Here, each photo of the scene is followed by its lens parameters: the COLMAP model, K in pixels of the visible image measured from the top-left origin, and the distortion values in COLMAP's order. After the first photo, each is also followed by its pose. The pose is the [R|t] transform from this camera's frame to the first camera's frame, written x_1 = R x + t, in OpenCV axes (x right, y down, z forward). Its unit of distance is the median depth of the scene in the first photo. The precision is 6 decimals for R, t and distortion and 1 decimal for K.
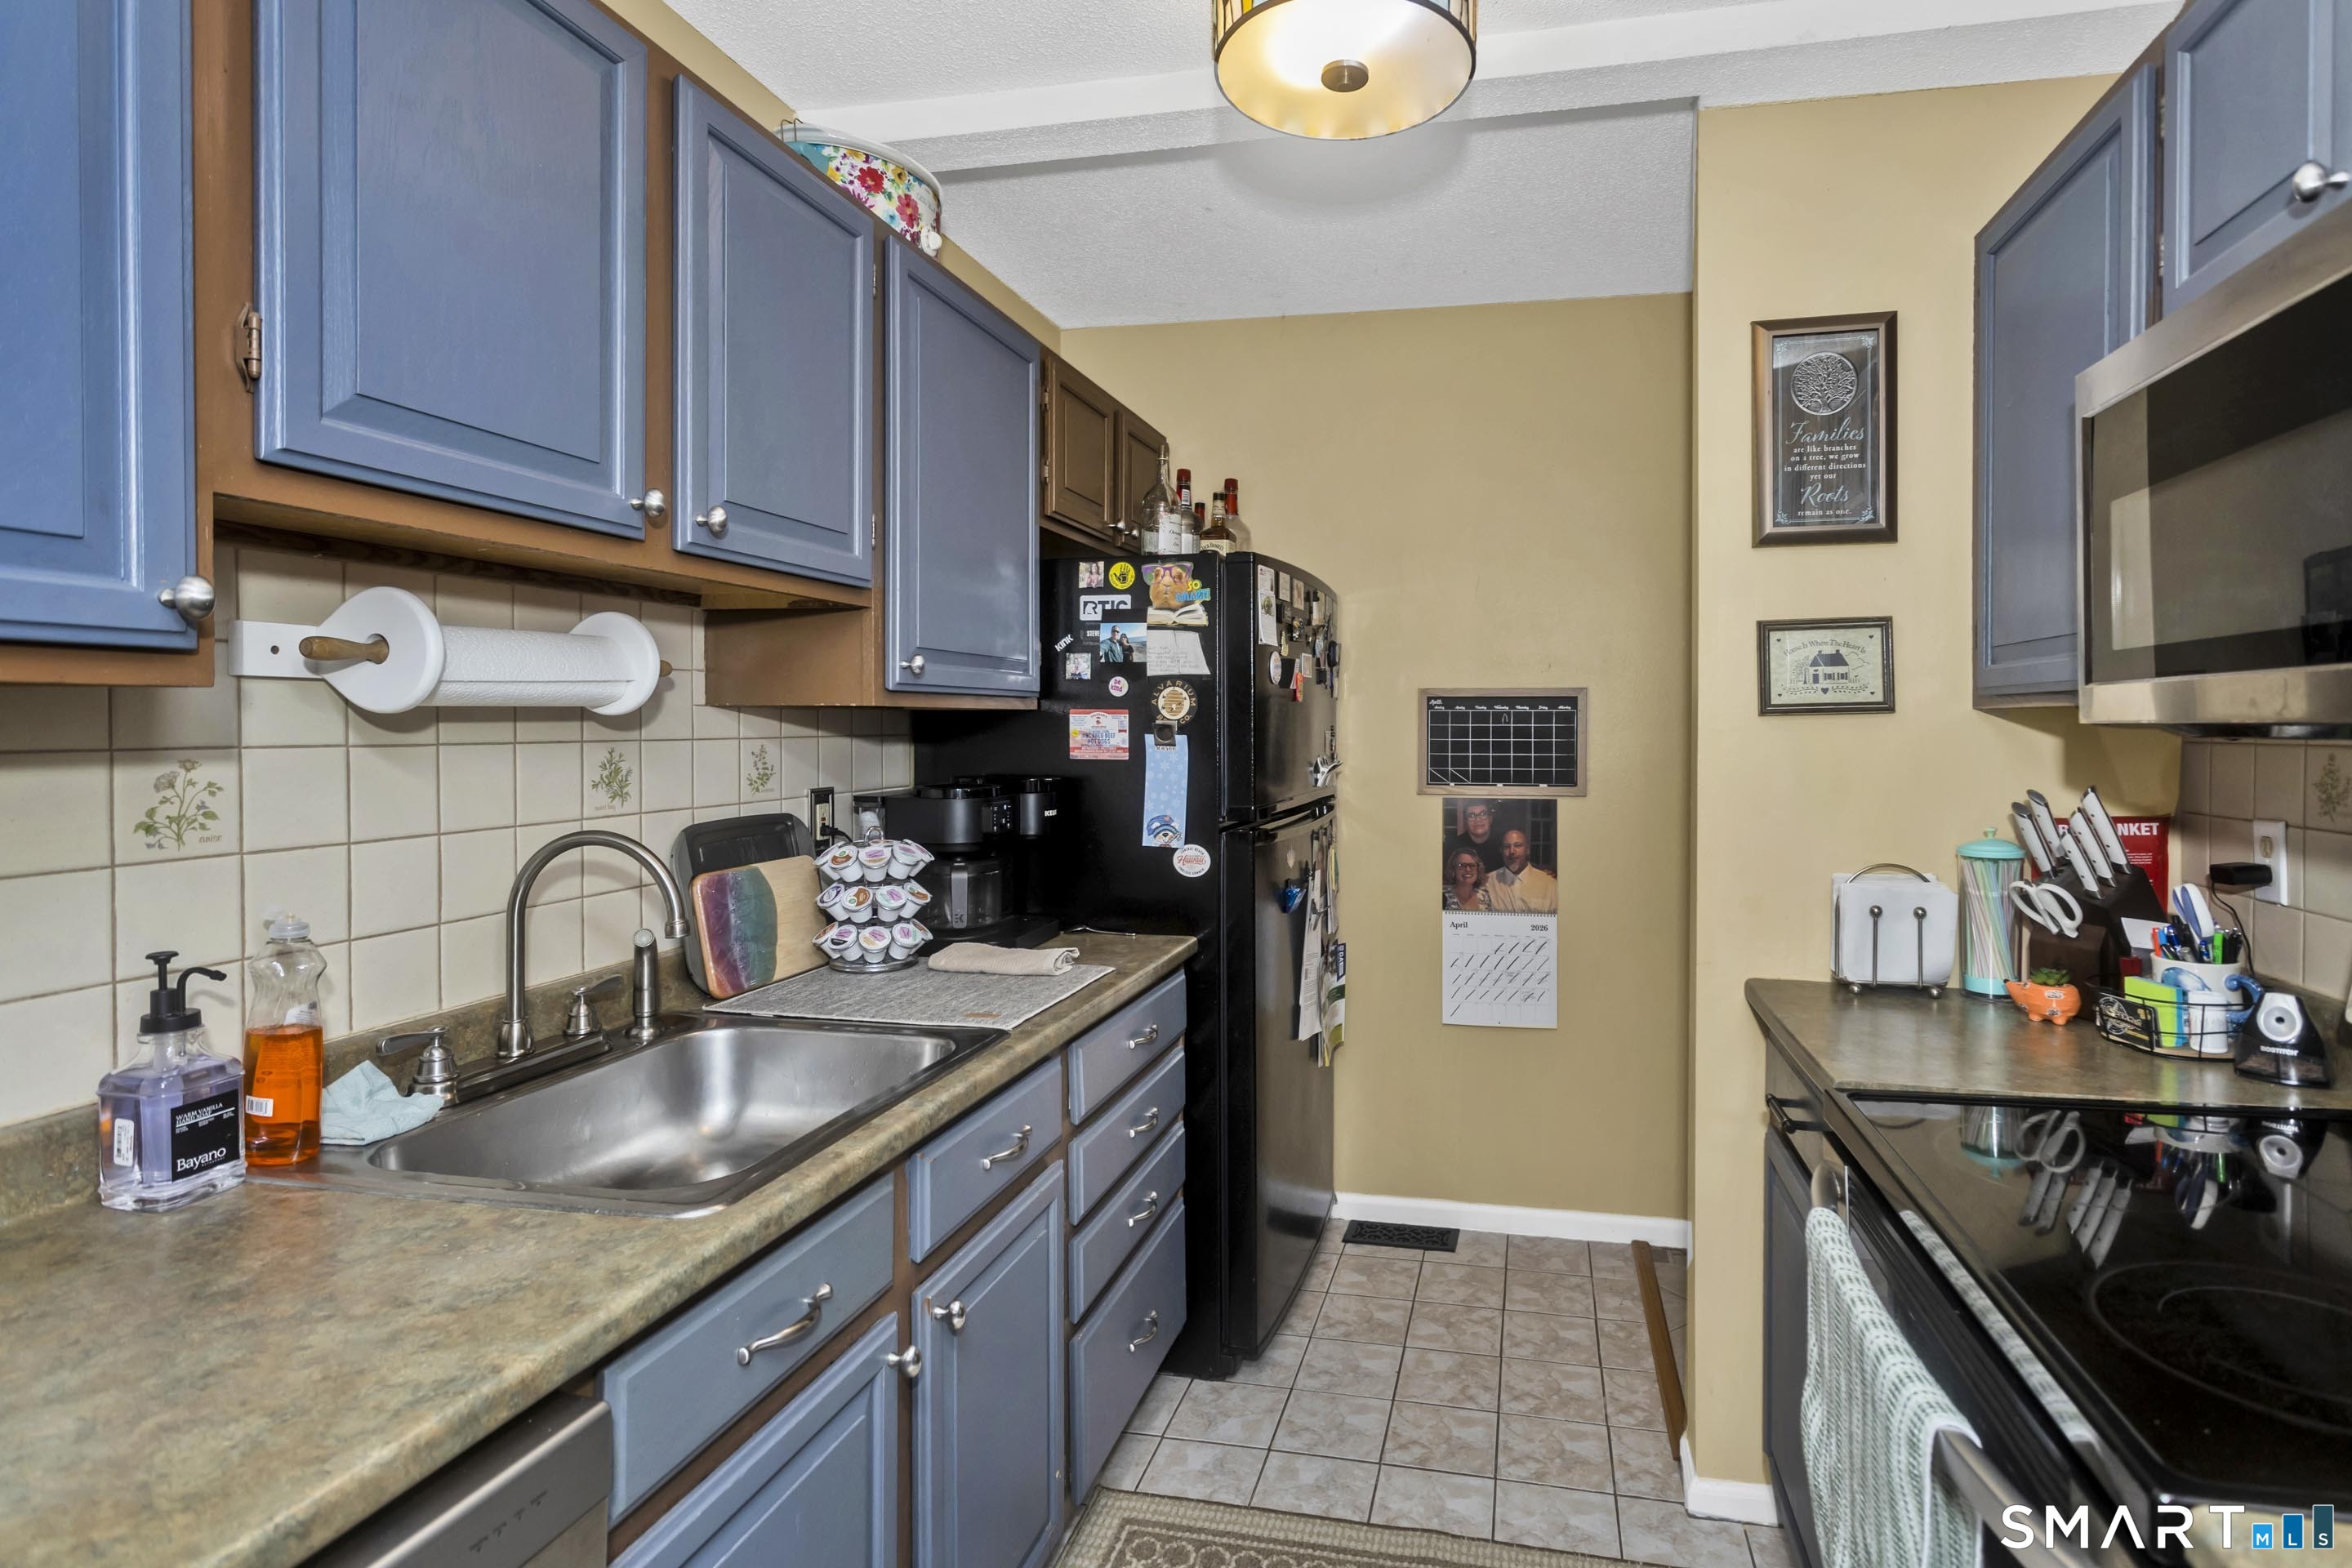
lens RADIAL K [[1739.6, 0, 1216.2], [0, 1739.6, 710.8], [0, 0, 1]] dist [-0.001423, 0.041608]
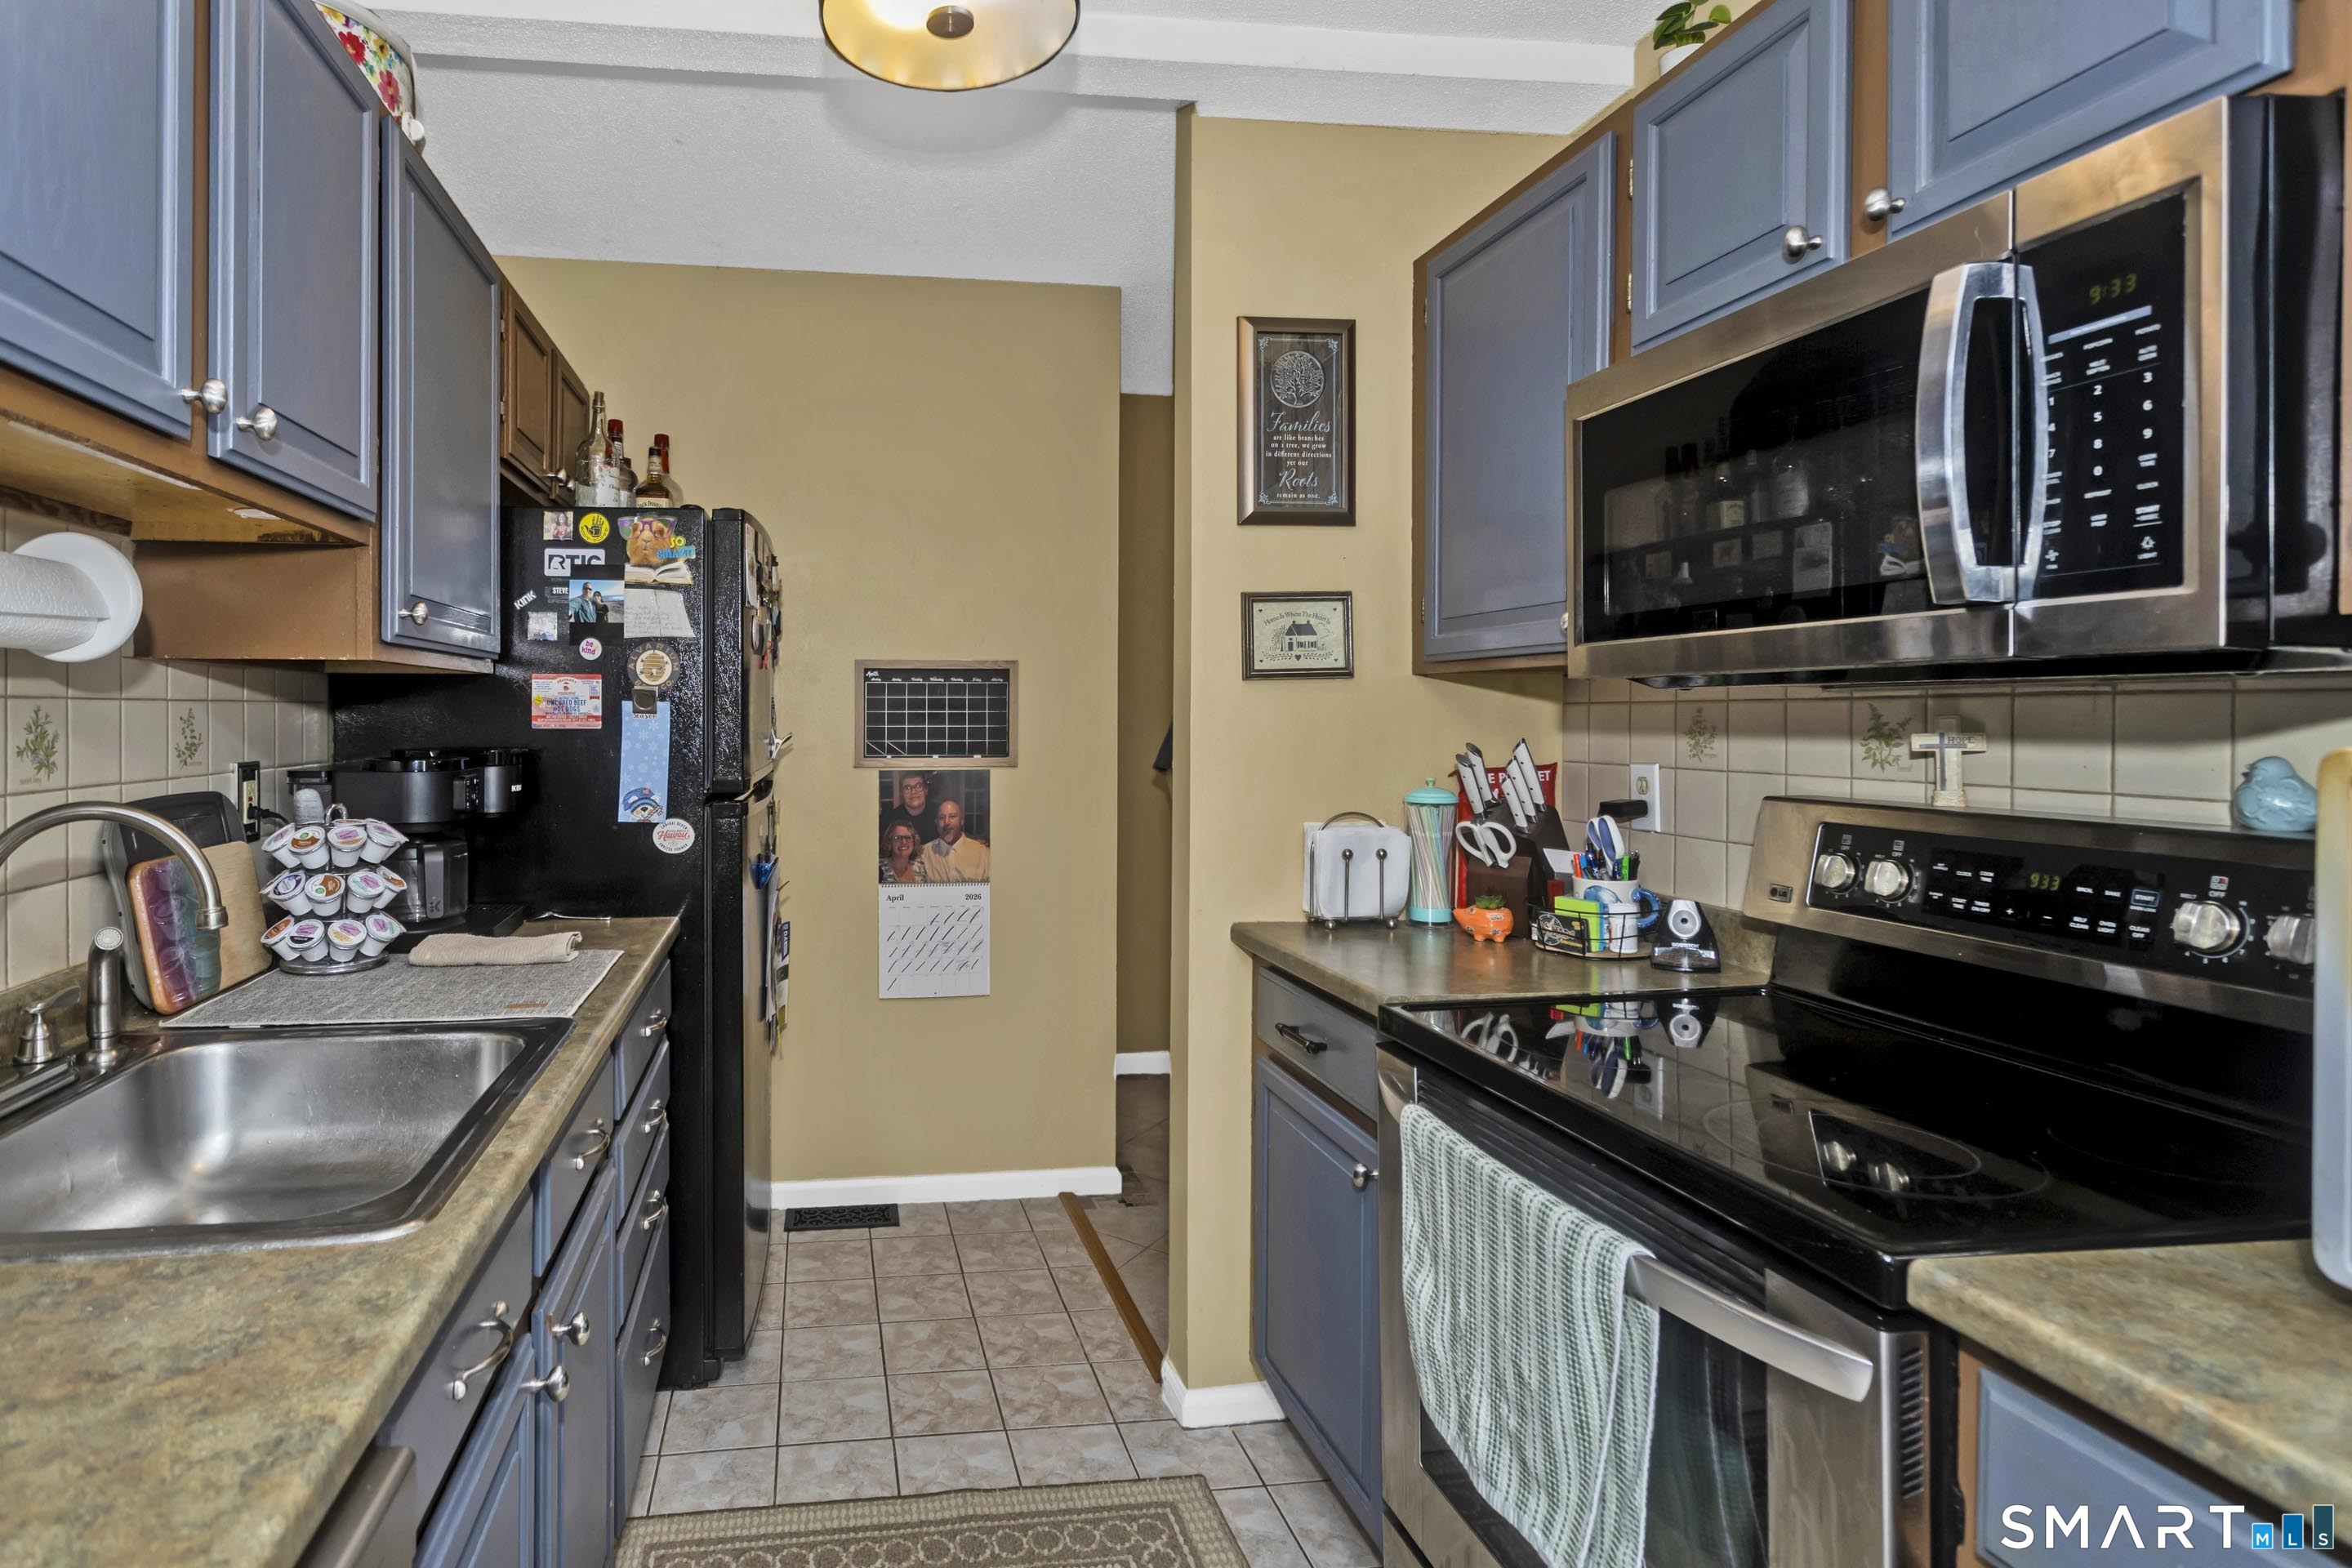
lens RADIAL K [[1739.6, 0, 1216.2], [0, 1739.6, 710.8], [0, 0, 1]] dist [-0.001423, 0.041608]
pose [[0.896029, -0.003689, 0.443980, -0.184512], [0.003434, 0.999993, 0.001379, 0.020371], [-0.443982, 0.000289, 0.896036, 0.035265]]
